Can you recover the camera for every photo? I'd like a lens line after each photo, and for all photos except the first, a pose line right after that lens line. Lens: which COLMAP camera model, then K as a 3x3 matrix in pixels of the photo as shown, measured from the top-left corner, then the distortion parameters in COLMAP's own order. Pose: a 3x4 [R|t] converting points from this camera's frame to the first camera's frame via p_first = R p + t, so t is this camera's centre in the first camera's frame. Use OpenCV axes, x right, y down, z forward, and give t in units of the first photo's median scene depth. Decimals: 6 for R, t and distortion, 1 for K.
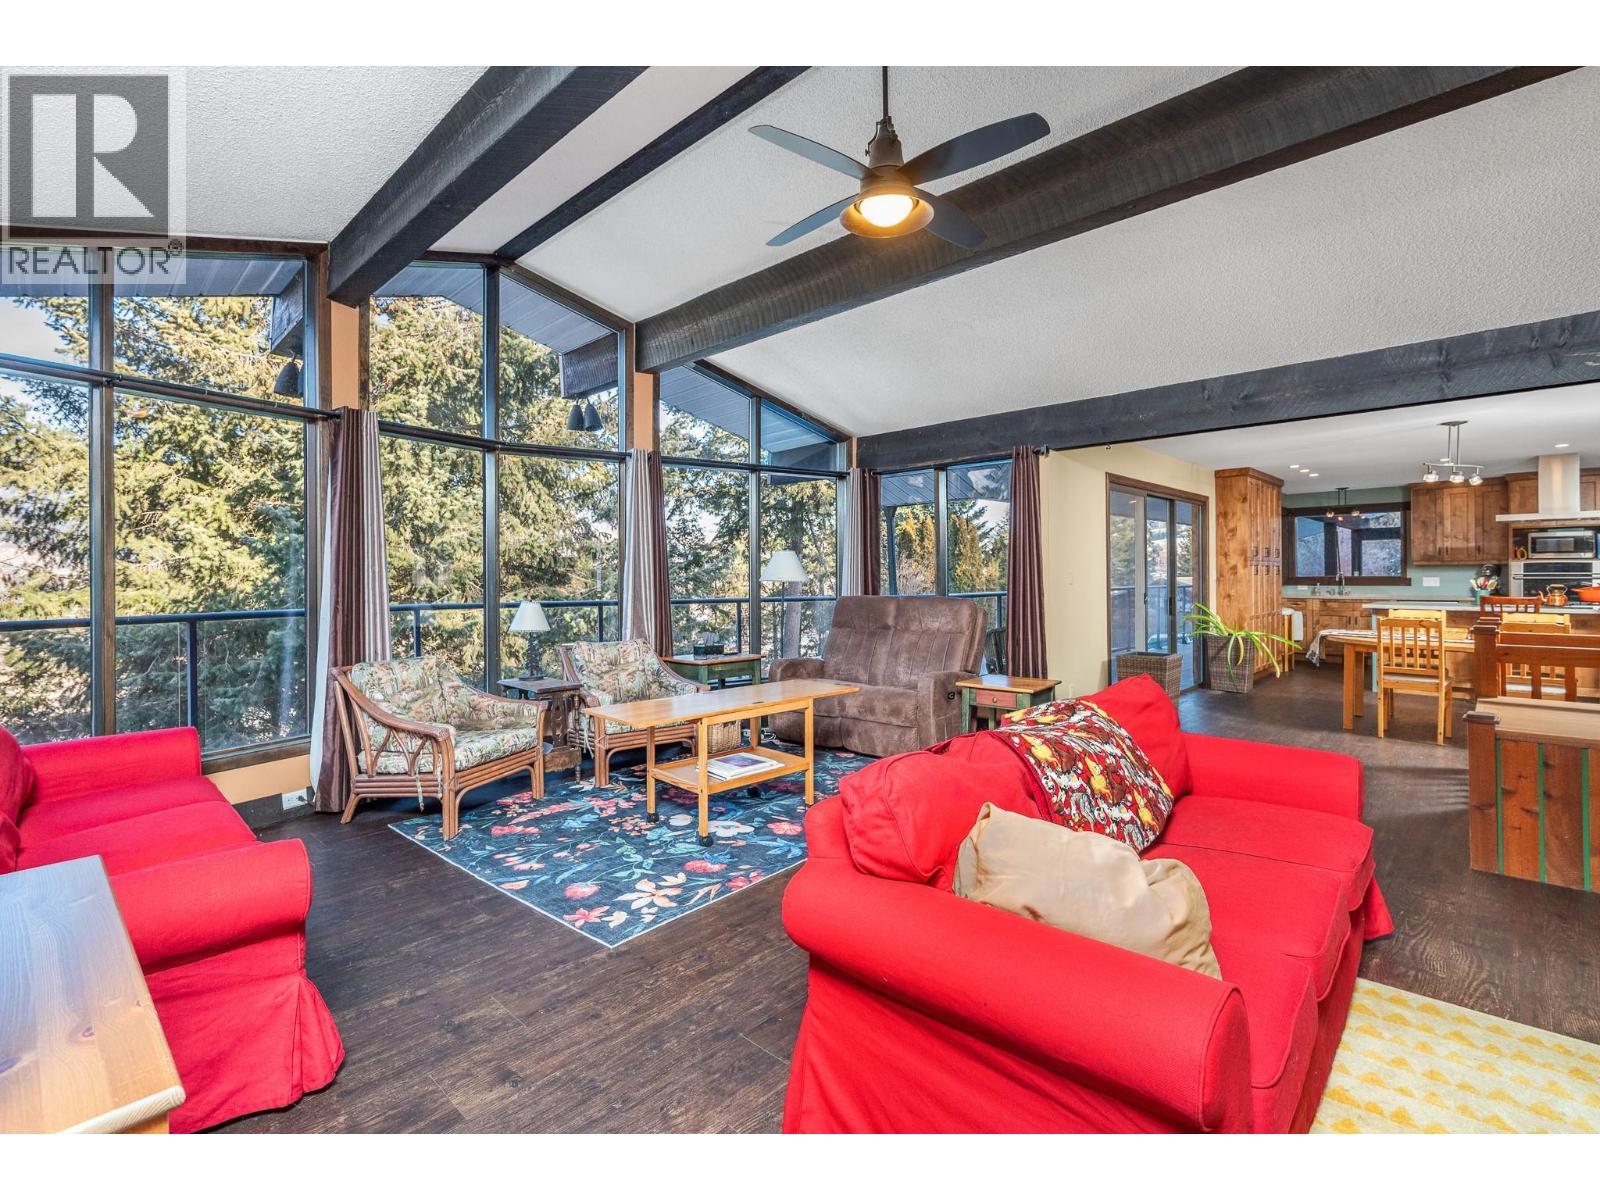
lens RADIAL K [[713.7, 0, 805.7], [0, 713.7, 586.7], [0, 0, 1]] dist [0.001753, 0.000471]
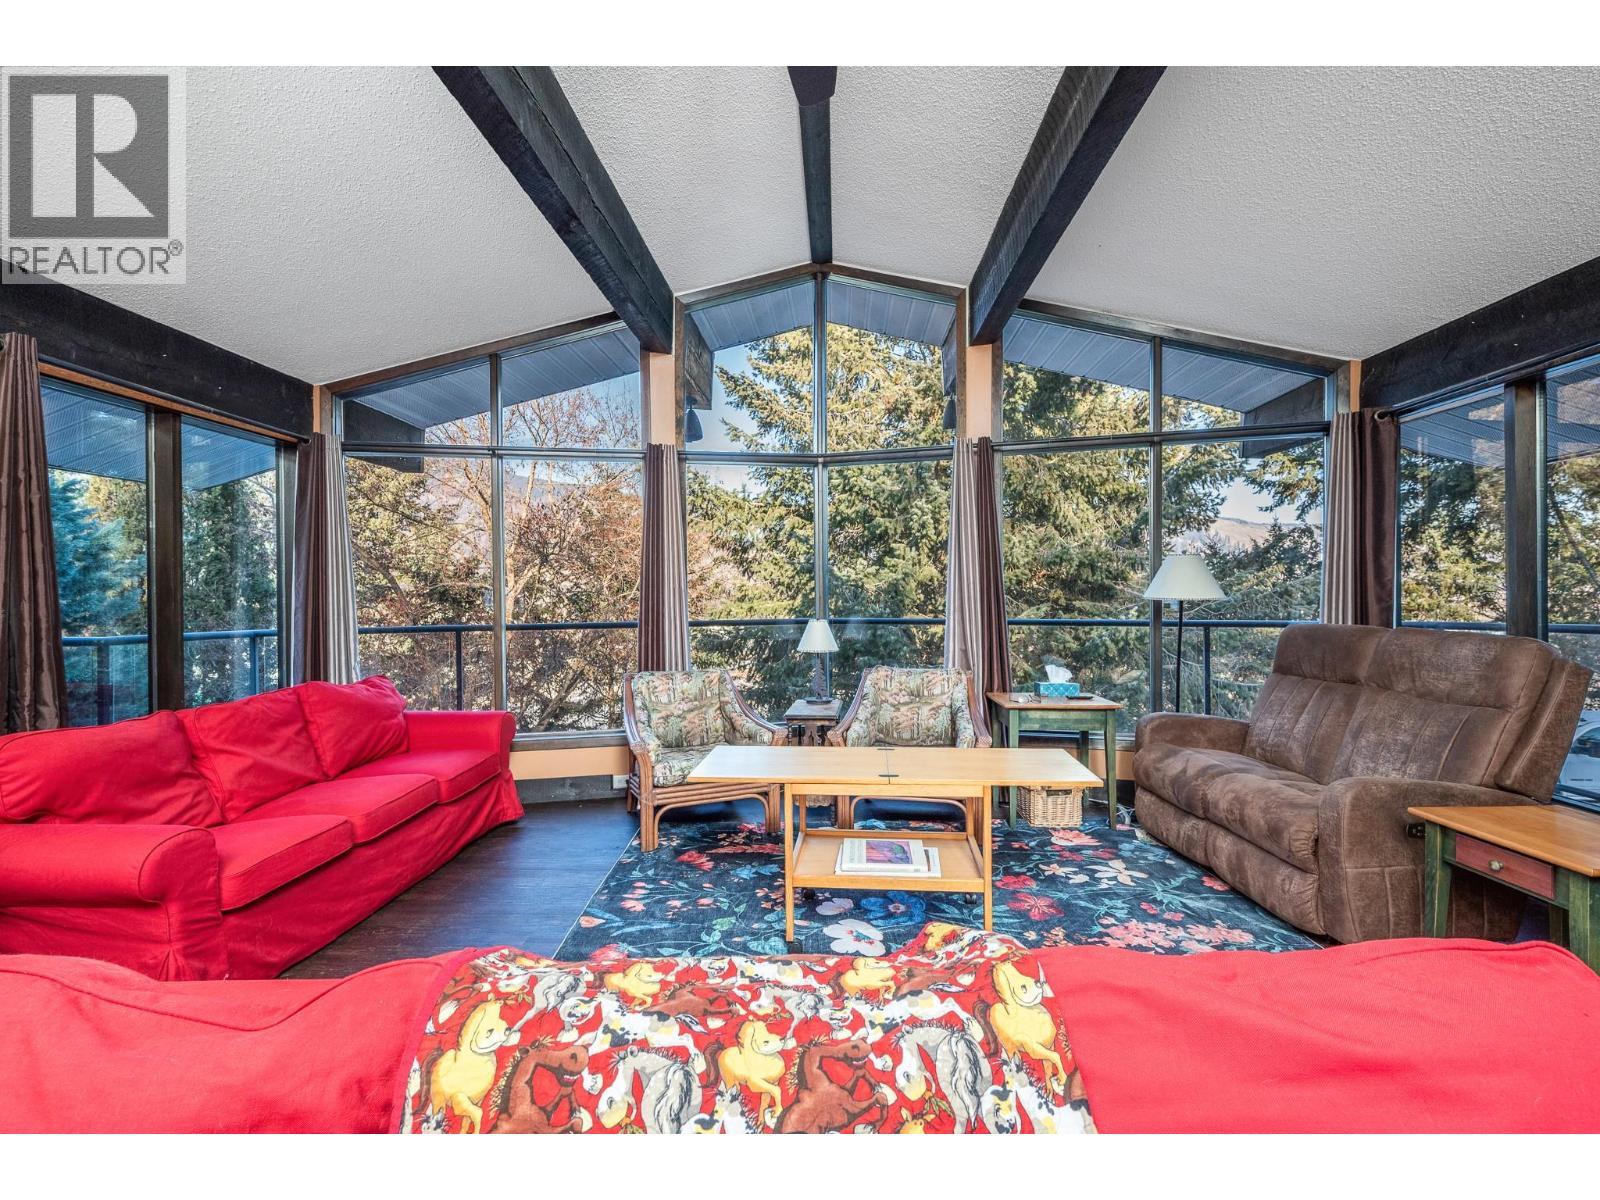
lens RADIAL K [[713.7, 0, 804.4], [0, 713.7, 604.6], [0, 0, 1]] dist [0.001753, 0.000471]
pose [[0.672918, 0.013170, -0.739600, 0.270773], [-0.008690, 0.999913, 0.009899, -0.007296], [0.739666, -0.000234, 0.672974, 0.326243]]
